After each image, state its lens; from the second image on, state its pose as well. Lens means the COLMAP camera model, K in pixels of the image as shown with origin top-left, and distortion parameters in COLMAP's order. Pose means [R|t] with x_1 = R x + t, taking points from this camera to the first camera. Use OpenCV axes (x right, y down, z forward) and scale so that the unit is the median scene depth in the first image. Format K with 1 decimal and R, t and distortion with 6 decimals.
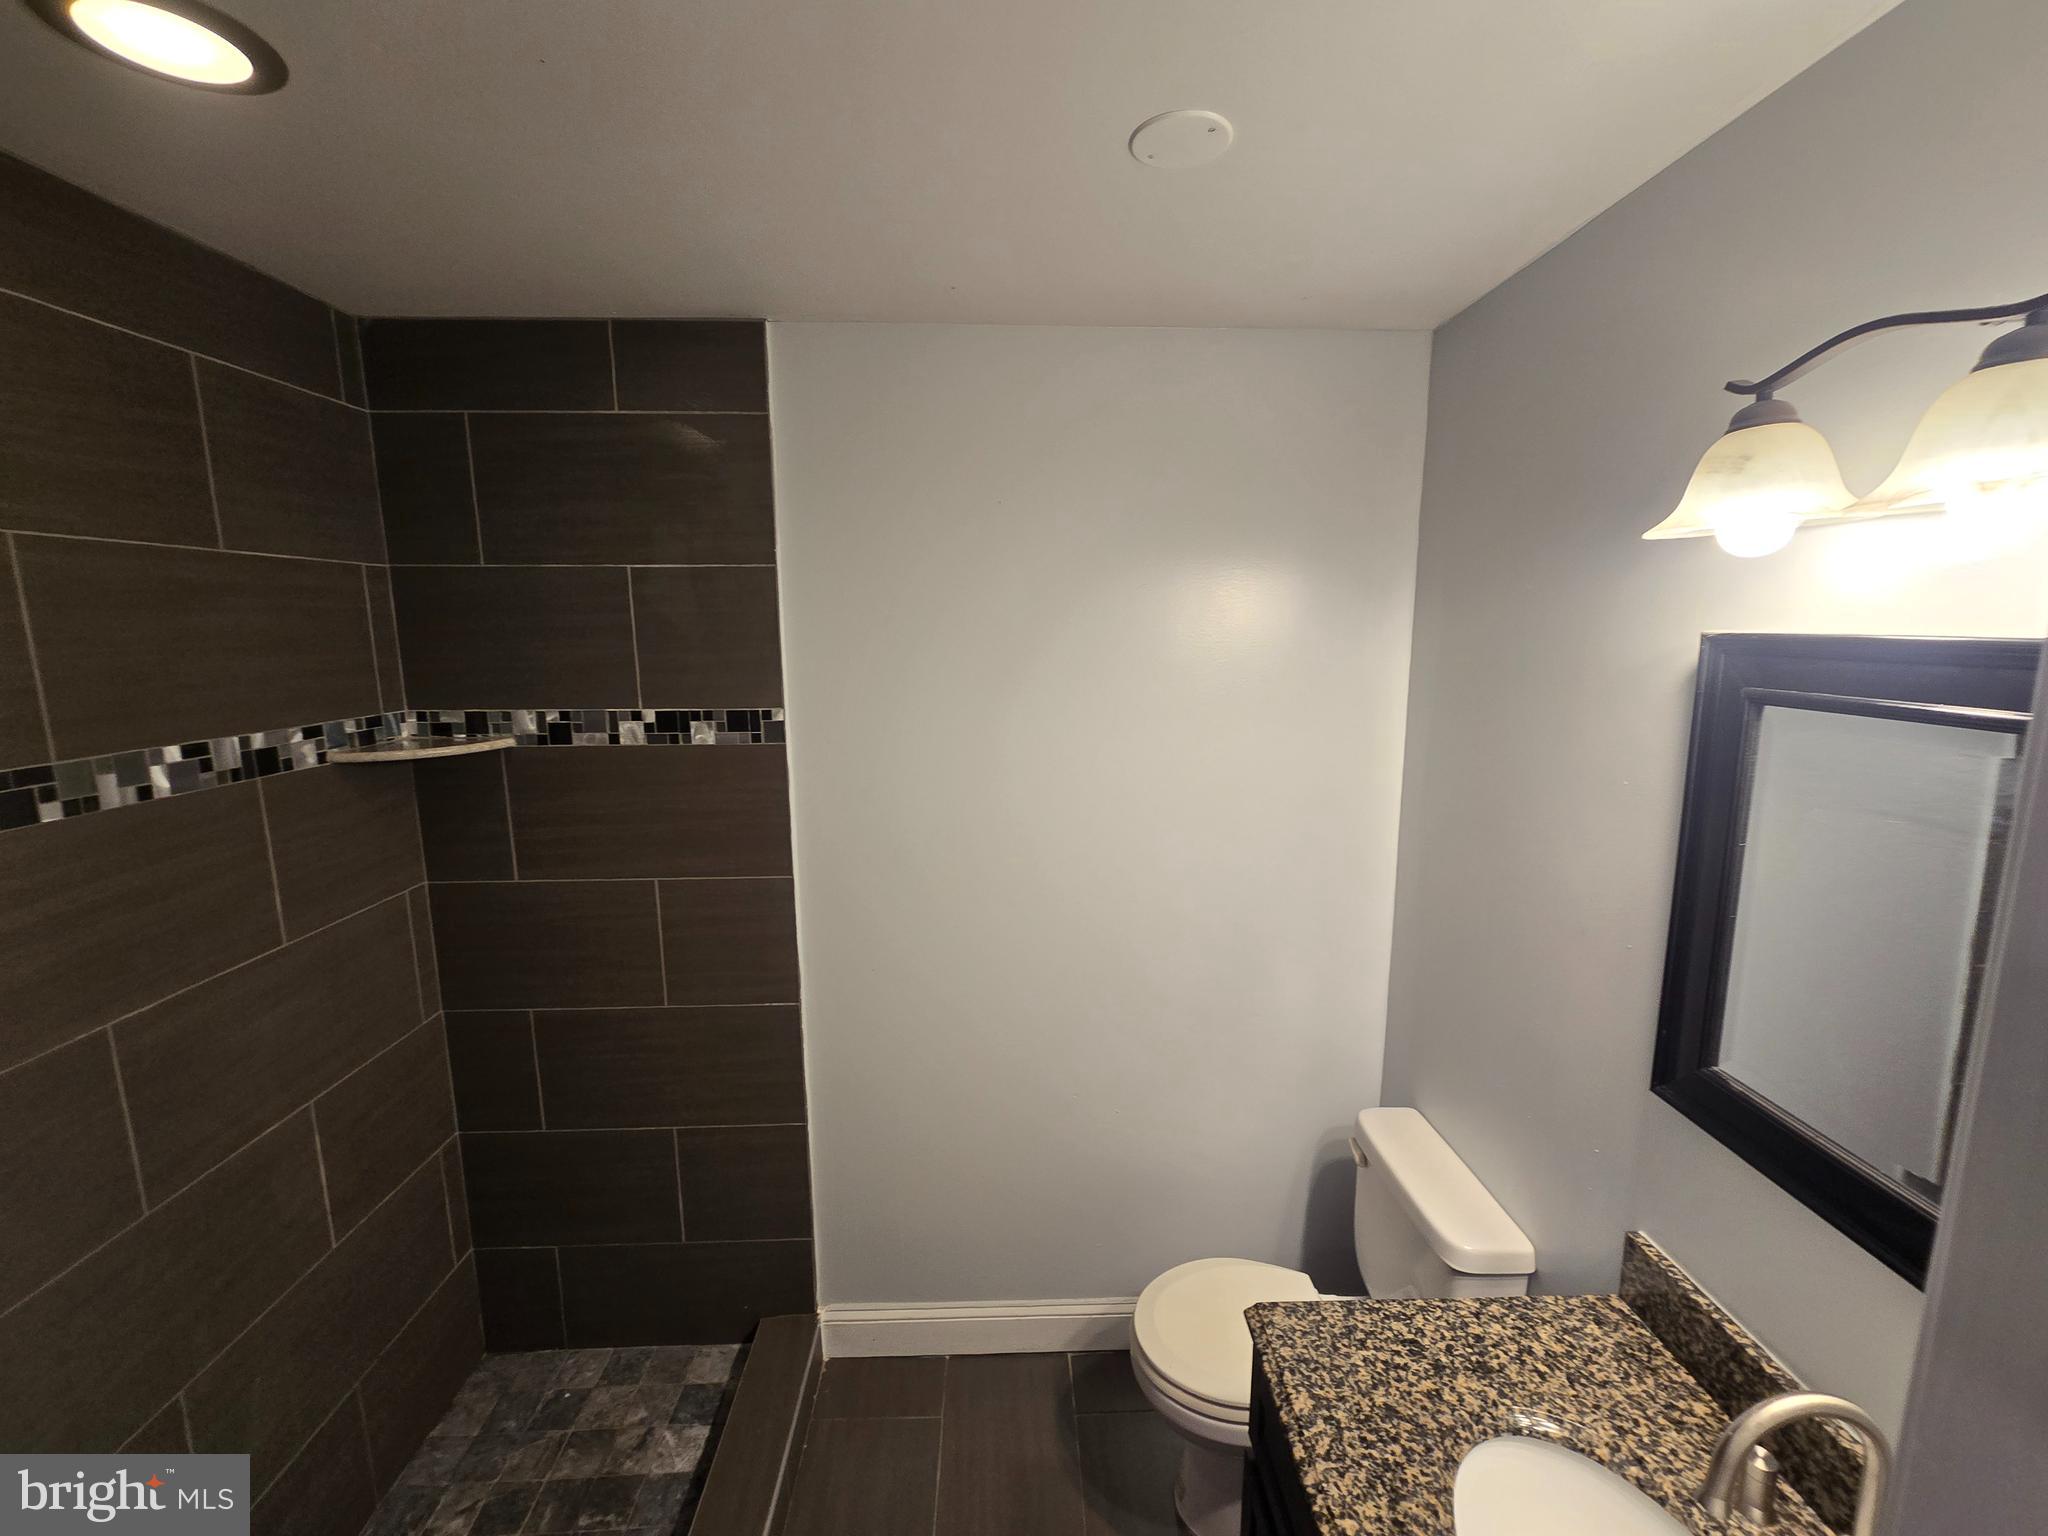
lens RADIAL K [[847.7, 0, 1024.0], [0, 847.7, 768.0], [0, 0, 1]] dist [0.000544, -0.000074]
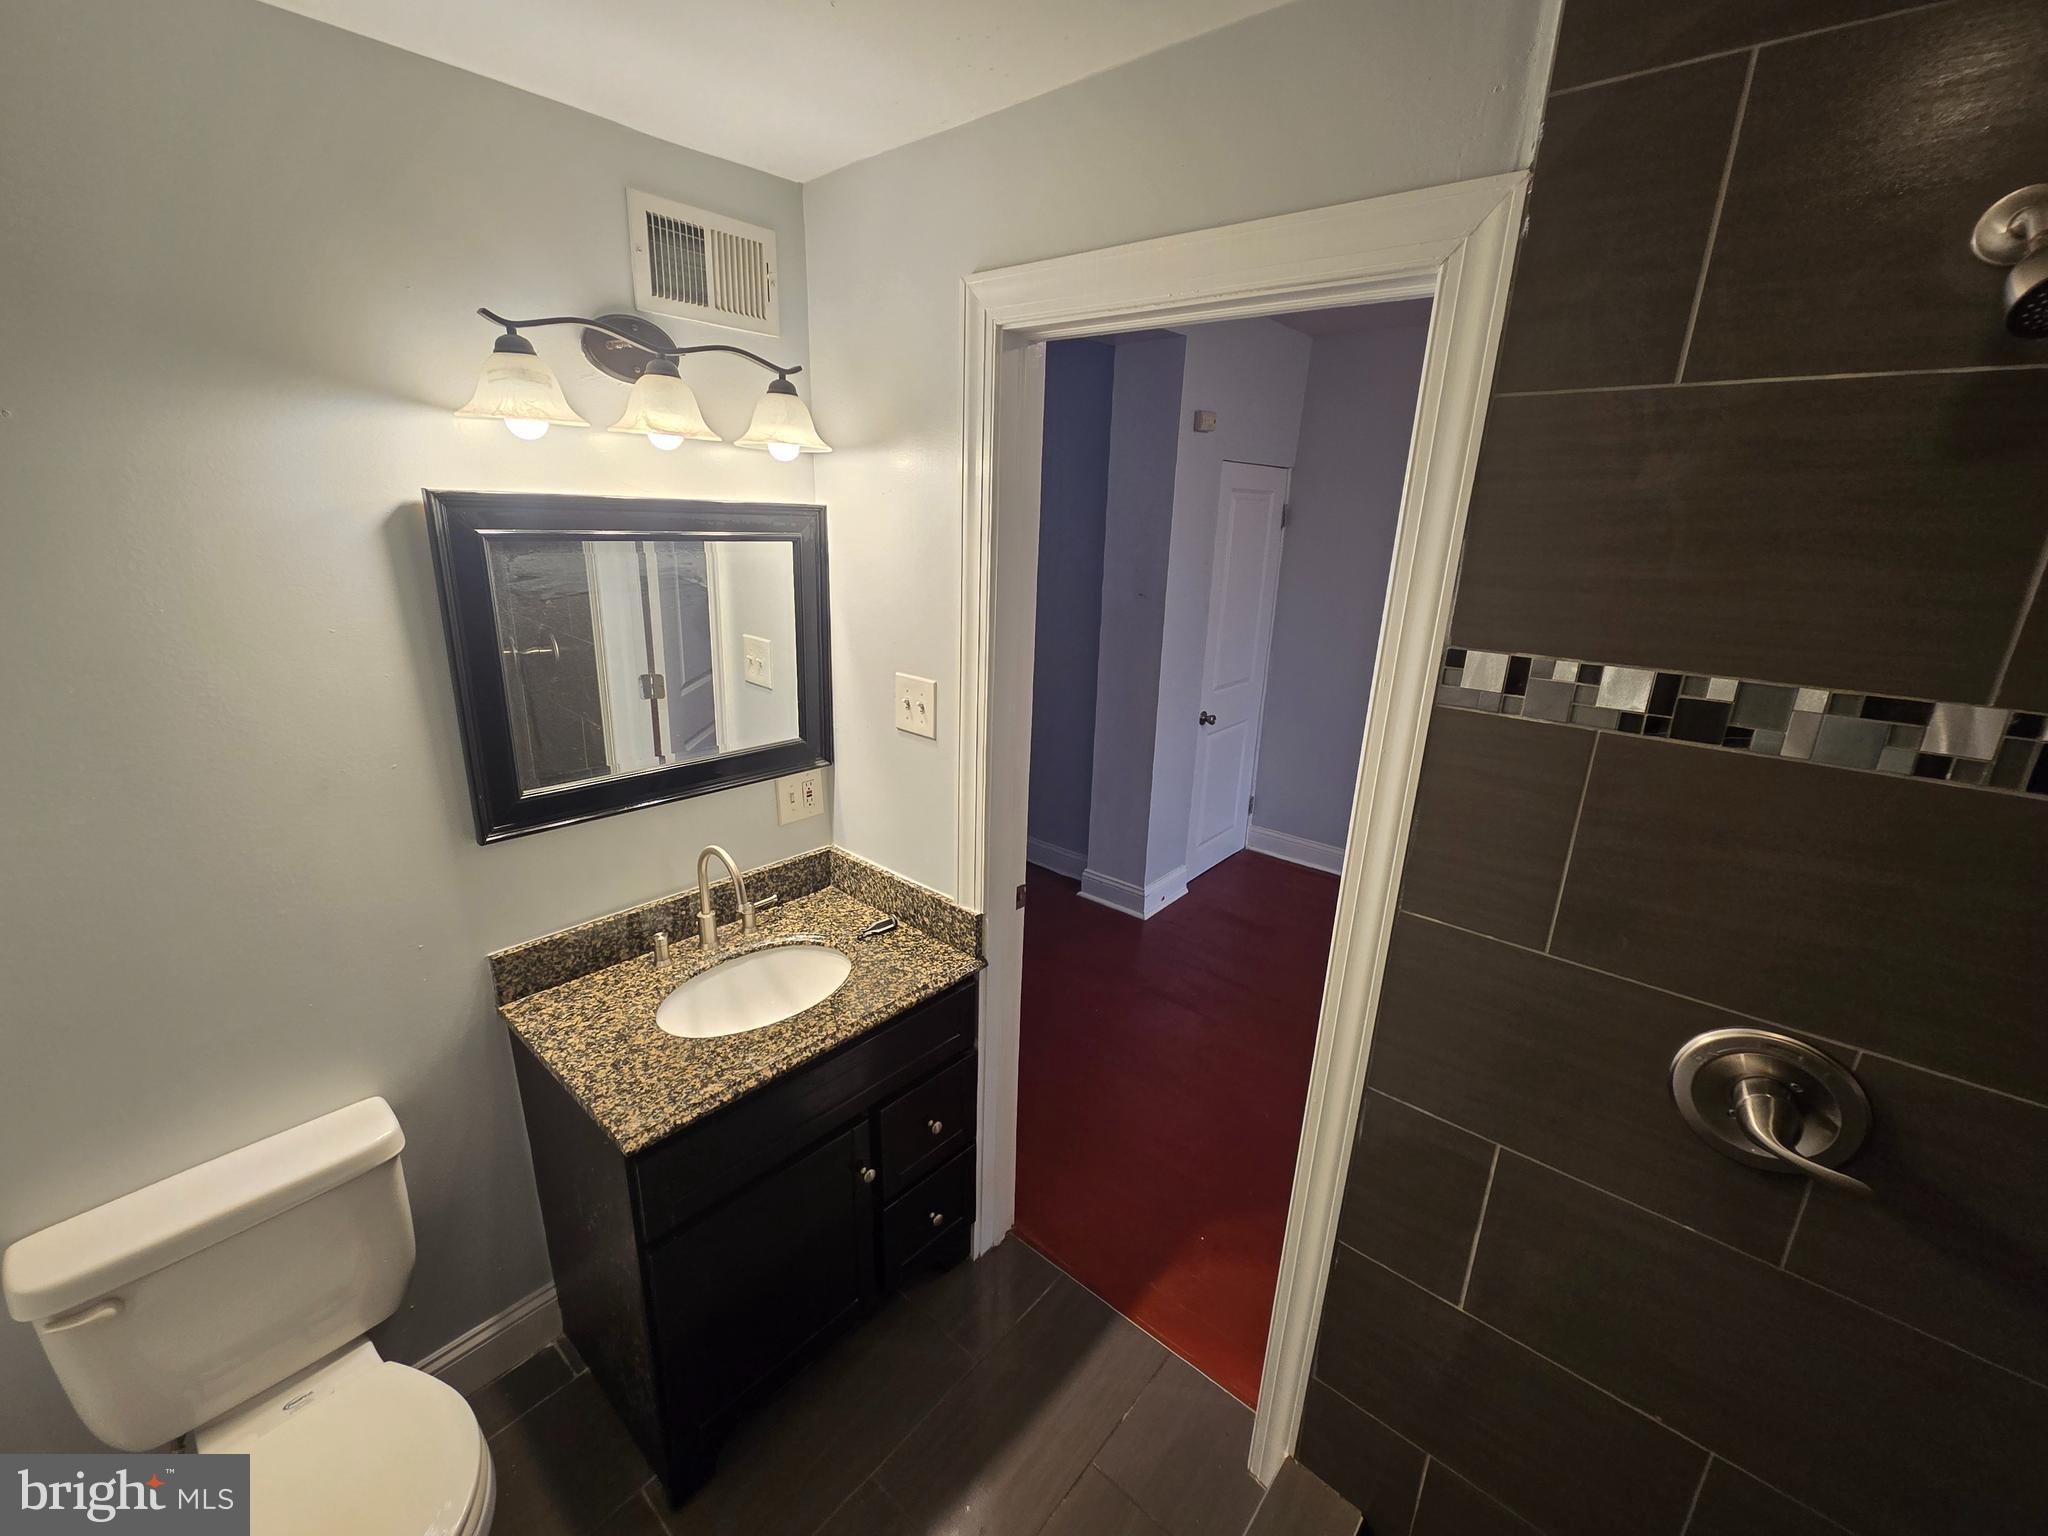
lens RADIAL K [[847.7, 0, 1024.0], [0, 847.7, 768.0], [0, 0, 1]] dist [0.000544, -0.000074]
pose [[-0.734519, -0.209444, 0.645458, -0.876151], [0.111825, 0.900814, 0.419558, -0.234936], [-0.669311, 0.380352, -0.638244, 1.489186]]
